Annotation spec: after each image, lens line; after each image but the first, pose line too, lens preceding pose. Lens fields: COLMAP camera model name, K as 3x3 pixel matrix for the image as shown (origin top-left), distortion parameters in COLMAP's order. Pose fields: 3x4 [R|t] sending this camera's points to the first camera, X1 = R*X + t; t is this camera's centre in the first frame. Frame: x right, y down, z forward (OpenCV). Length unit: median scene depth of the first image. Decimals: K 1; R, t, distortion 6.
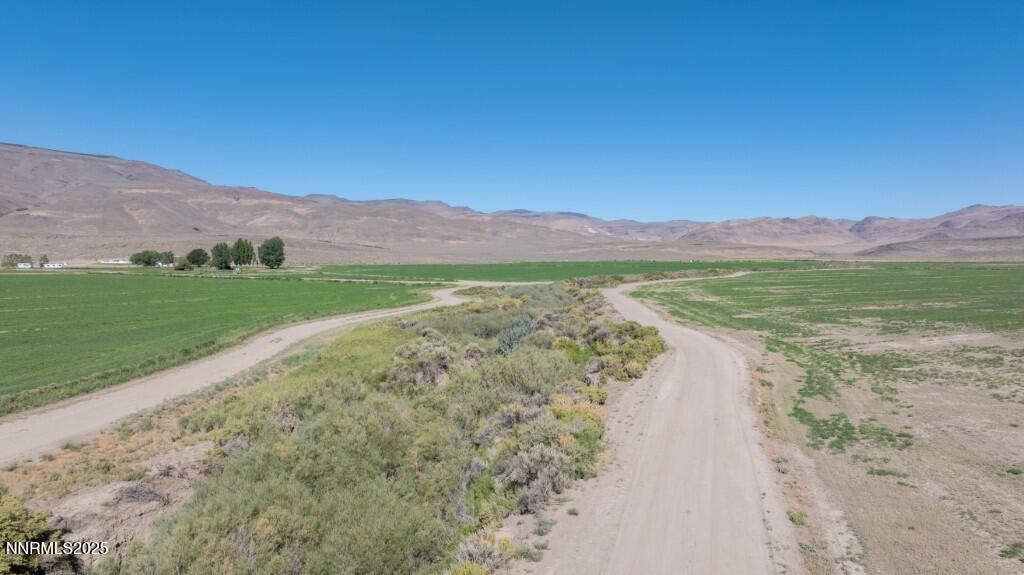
lens RADIAL K [[722.3, 0, 515.1], [0, 722.3, 283.8], [0, 0, 1]] dist [-0.038677, 0.039384]
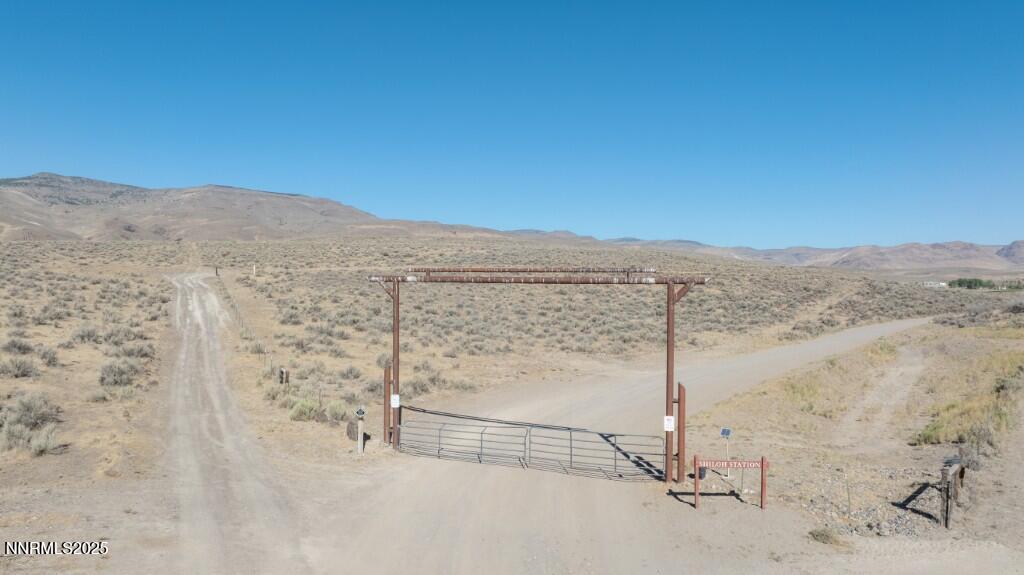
lens RADIAL K [[722.3, 0, 513.3], [0, 722.3, 286.8], [0, 0, 1]] dist [-0.038677, 0.039384]
pose [[0.994842, -0.006448, -0.101227, -0.188477], [0.002883, 0.999372, -0.035325, 0.002999], [0.101391, 0.034851, 0.994236, -0.077228]]
